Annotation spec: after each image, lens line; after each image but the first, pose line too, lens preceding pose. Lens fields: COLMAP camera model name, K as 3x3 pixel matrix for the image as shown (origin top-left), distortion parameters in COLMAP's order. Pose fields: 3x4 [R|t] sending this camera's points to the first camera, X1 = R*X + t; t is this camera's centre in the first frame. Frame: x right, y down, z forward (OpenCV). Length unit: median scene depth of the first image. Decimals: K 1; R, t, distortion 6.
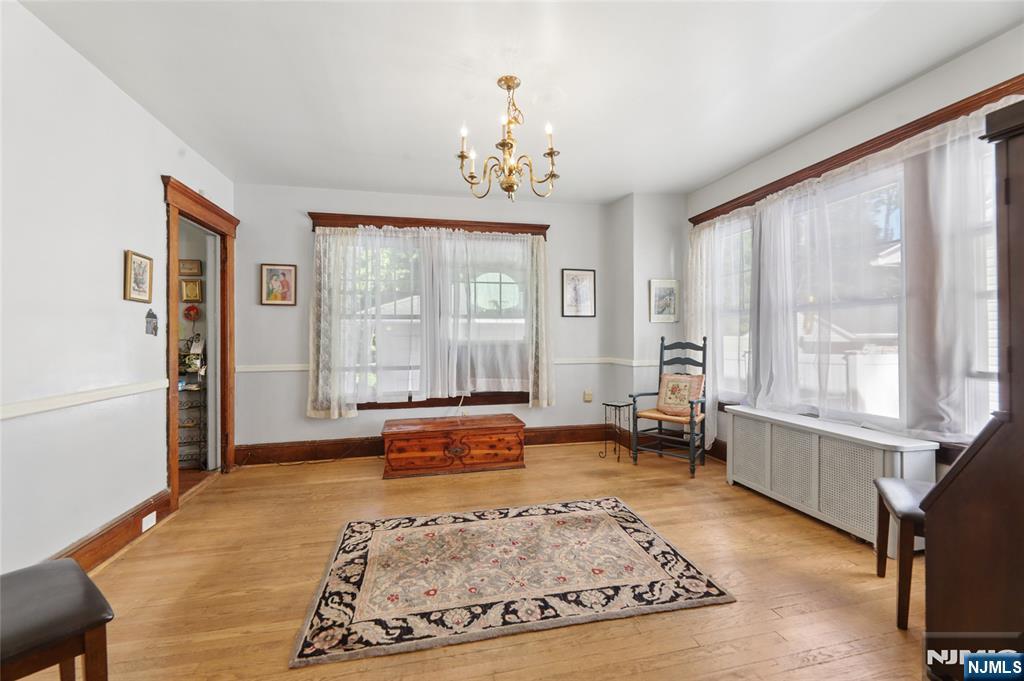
lens RADIAL K [[432.2, 0, 510.7], [0, 432.2, 337.0], [0, 0, 1]] dist [-0.000785, -0.000694]
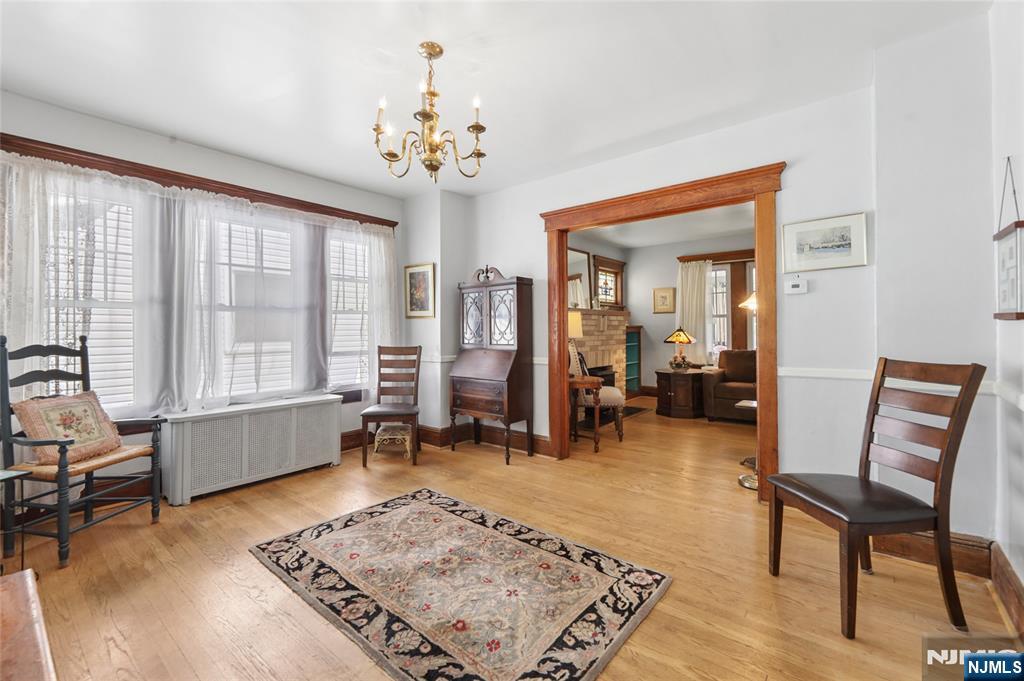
lens RADIAL K [[432.2, 0, 510.4], [0, 432.2, 332.7], [0, 0, 1]] dist [-0.000785, -0.000694]
pose [[-0.627023, 0.009707, 0.778941, -0.951654], [0.012302, 0.999921, -0.002558, 0.009843], [-0.778904, 0.007978, -0.627092, 1.696818]]
